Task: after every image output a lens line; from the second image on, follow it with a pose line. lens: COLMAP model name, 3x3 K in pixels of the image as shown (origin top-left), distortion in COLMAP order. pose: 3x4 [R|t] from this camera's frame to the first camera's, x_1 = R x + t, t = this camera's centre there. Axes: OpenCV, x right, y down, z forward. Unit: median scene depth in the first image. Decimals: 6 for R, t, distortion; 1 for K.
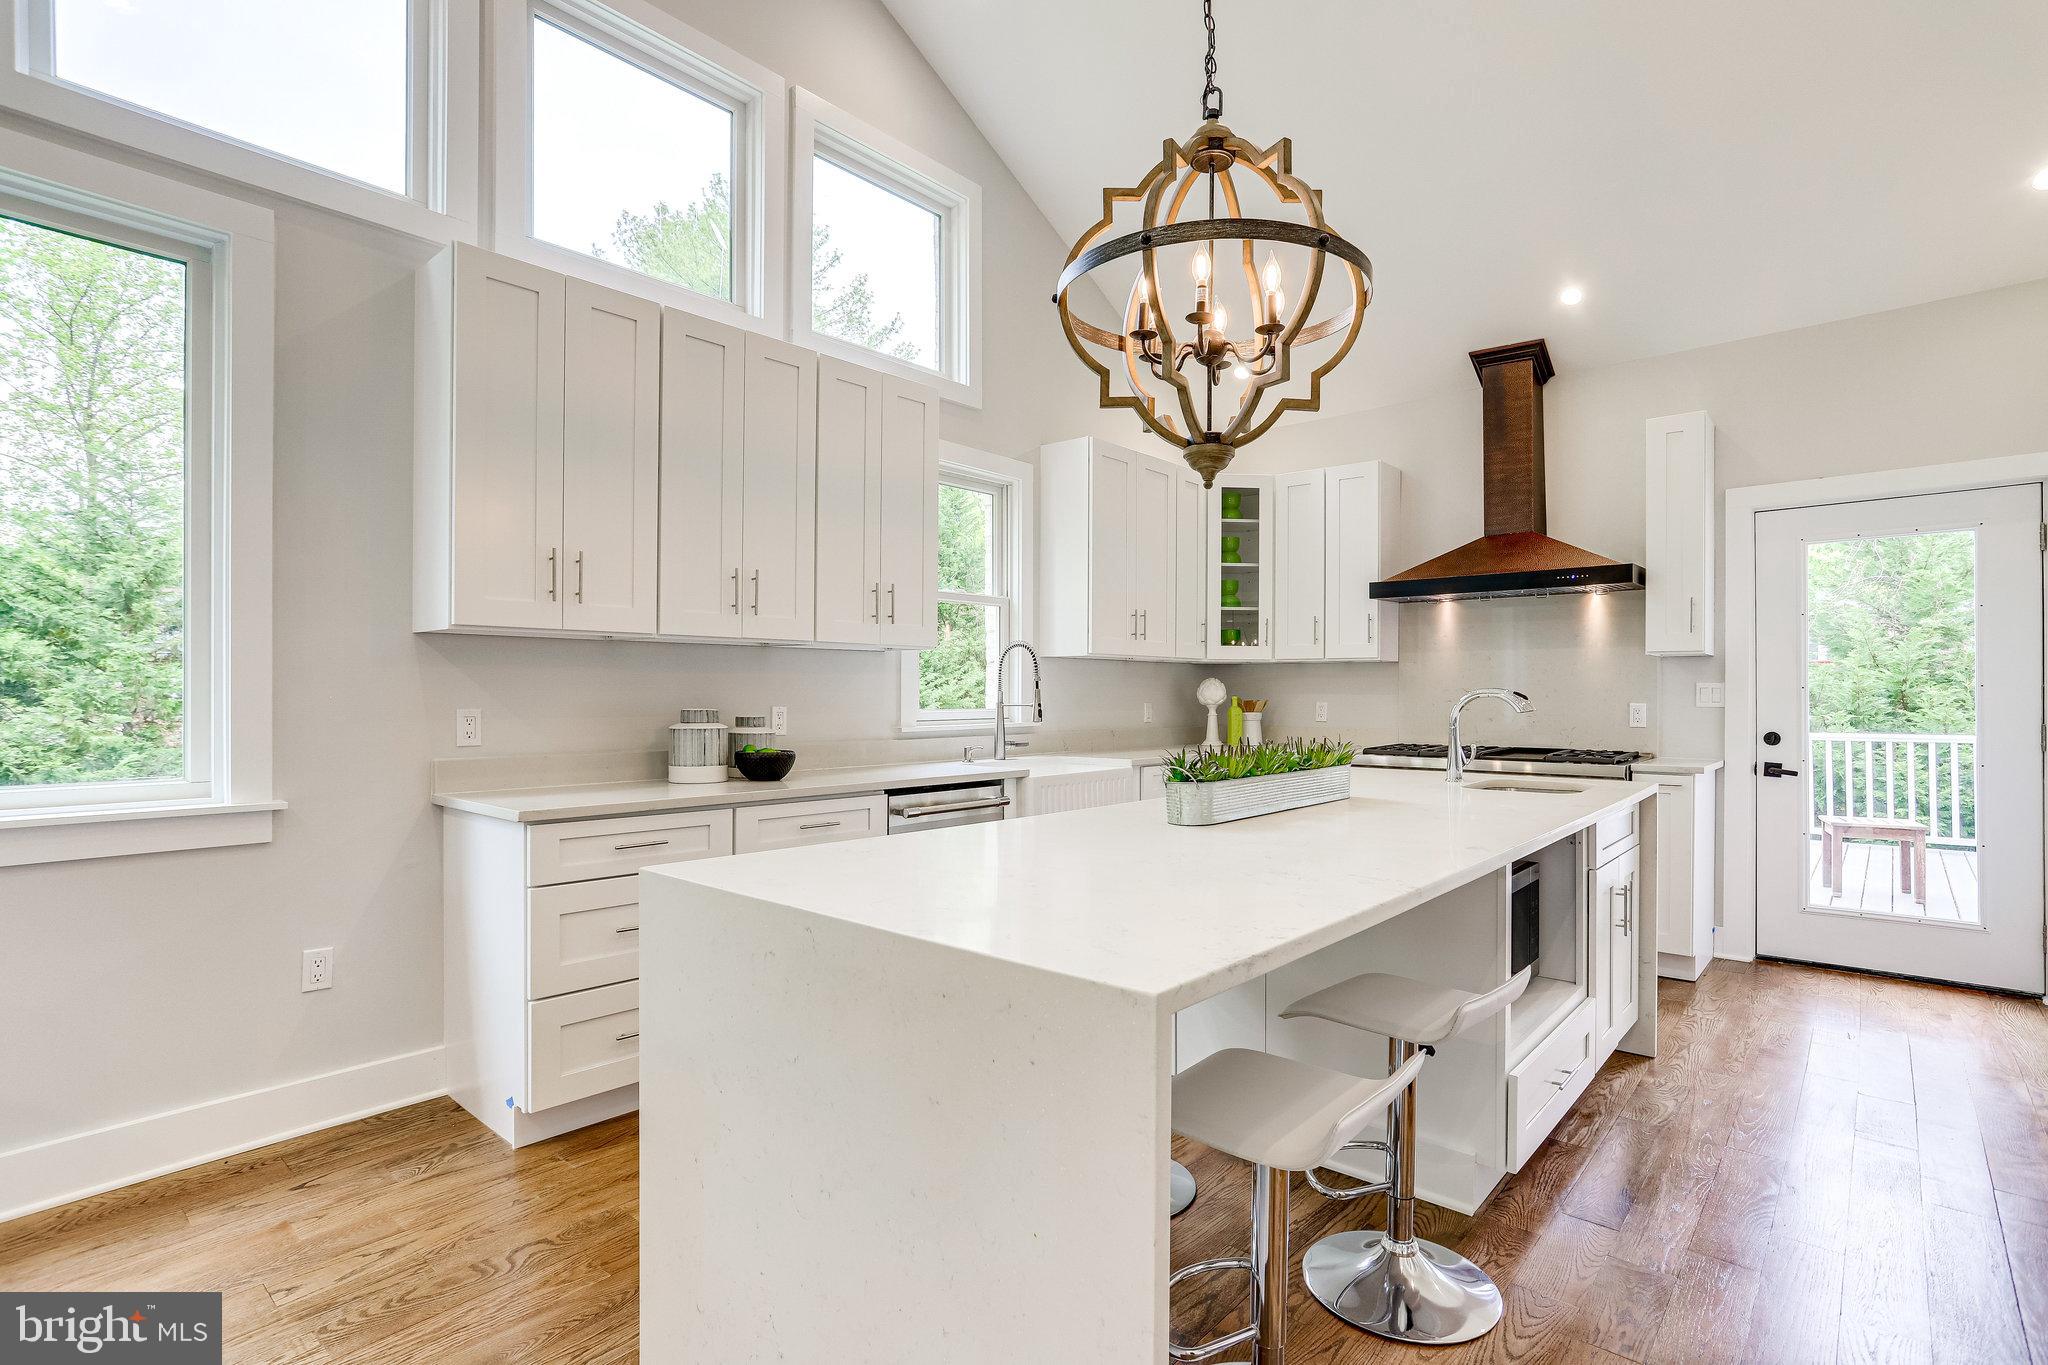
lens RADIAL K [[987.3, 0, 1020.3], [0, 987.3, 689.0], [0, 0, 1]] dist [-0.033396, 0.014444]
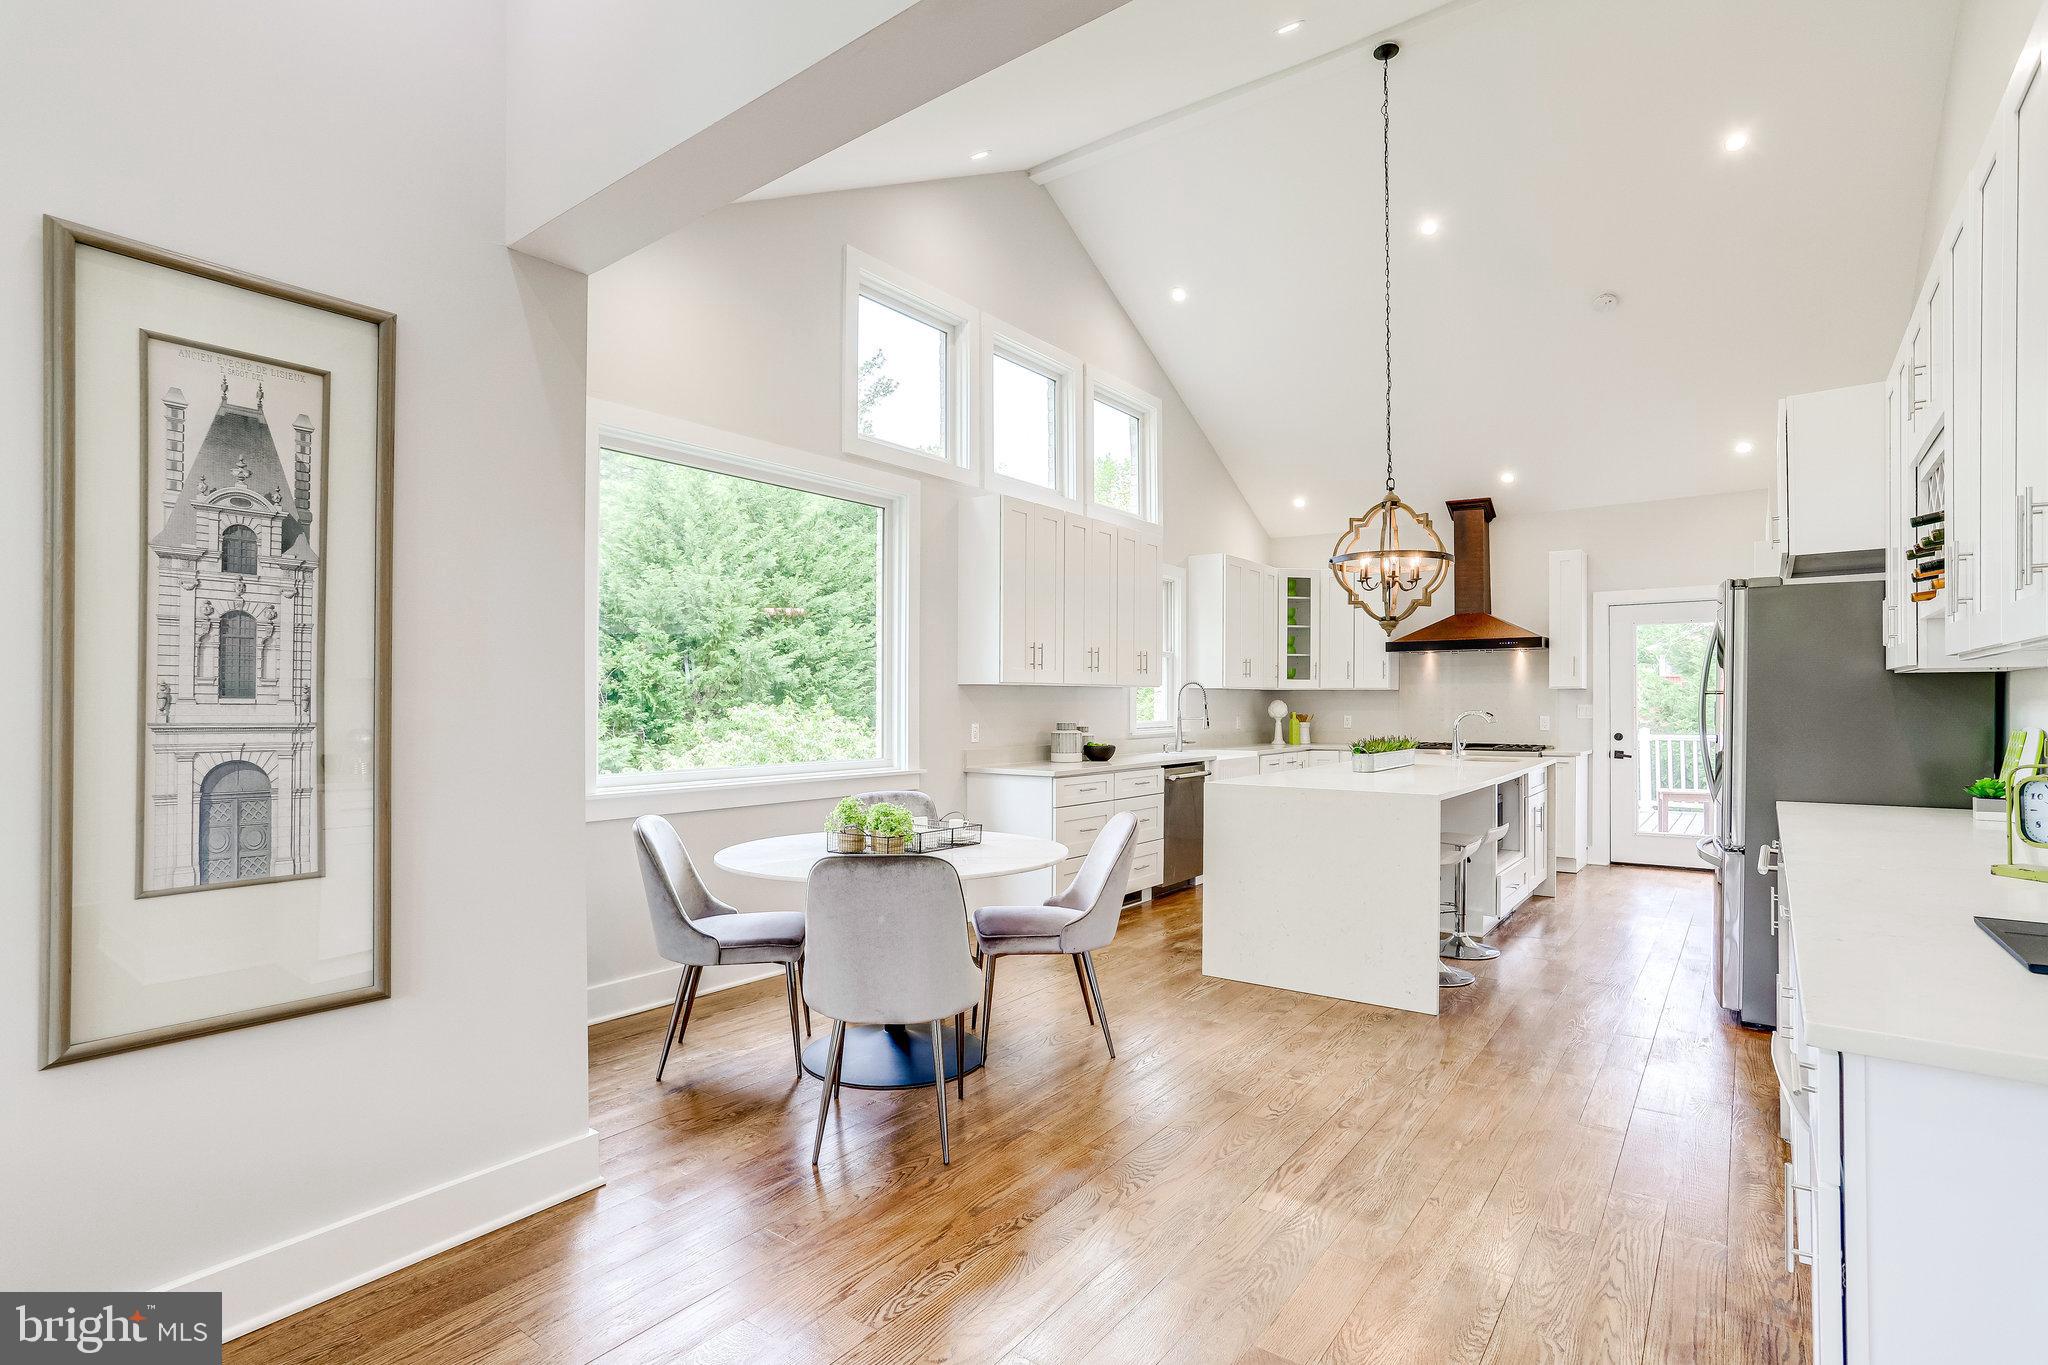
lens RADIAL K [[987.3, 0, 1029.2], [0, 987.3, 699.3], [0, 0, 1]] dist [-0.033396, 0.014444]
pose [[0.996279, -0.001745, 0.086174, -0.461404], [0.001486, 0.999994, 0.003060, -0.024777], [-0.086179, -0.002920, 0.996275, -0.702735]]
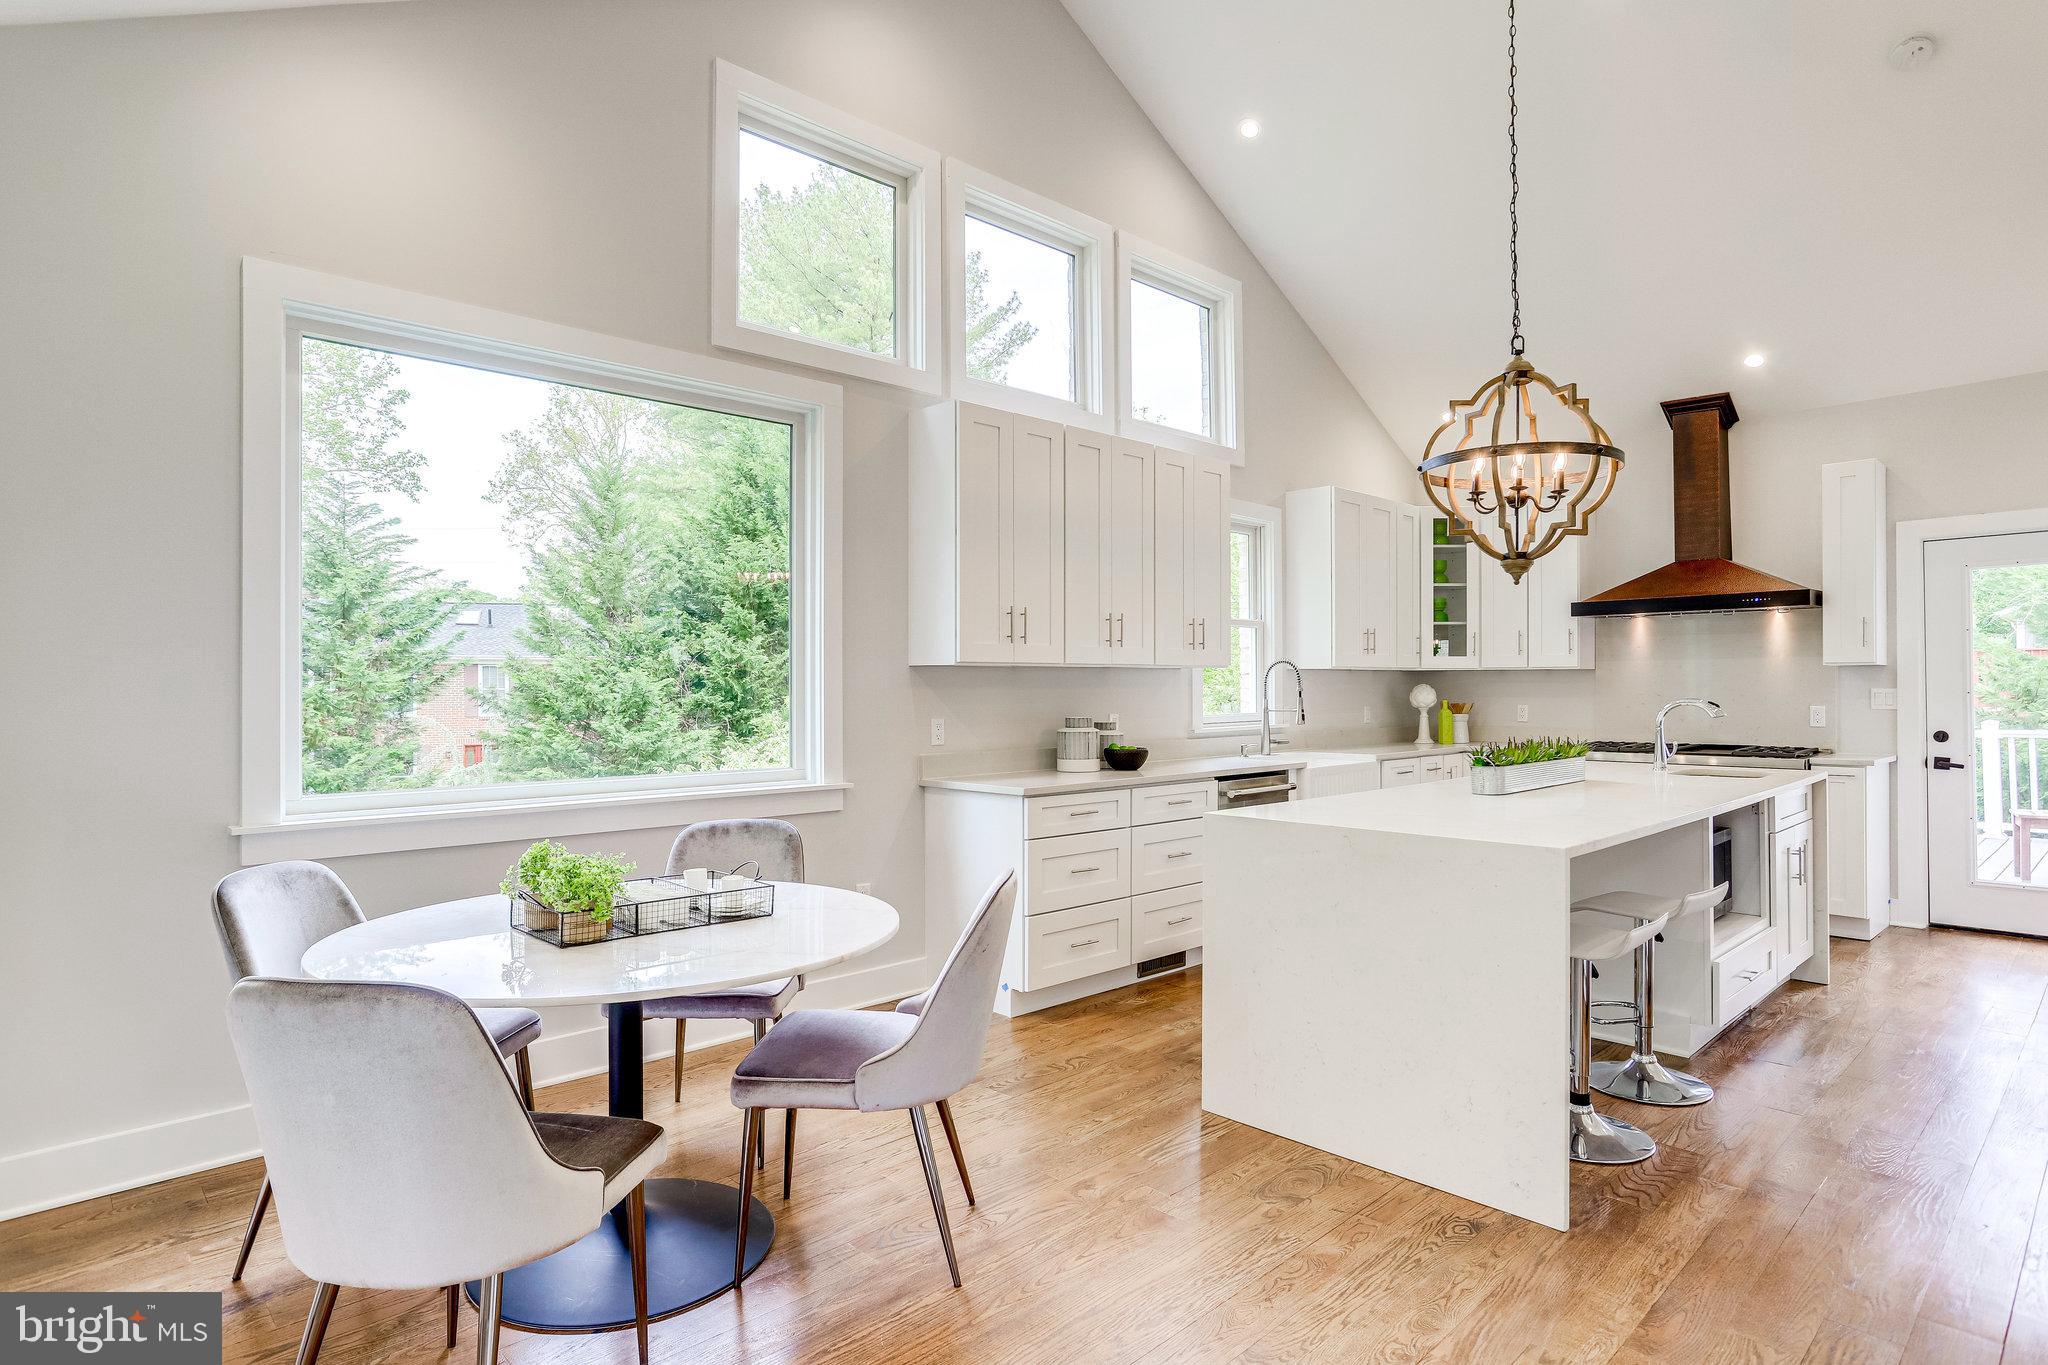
lens RADIAL K [[1085.9, 0, 1029.1], [0, 1085.9, 677.3], [0, 0, 1]] dist [-0.021045, 0.016645]
pose [[0.996633, -0.007276, -0.081663, -0.225180], [0.006931, 0.999966, -0.004513, -0.023338], [0.081693, 0.003932, 0.996650, -0.407399]]
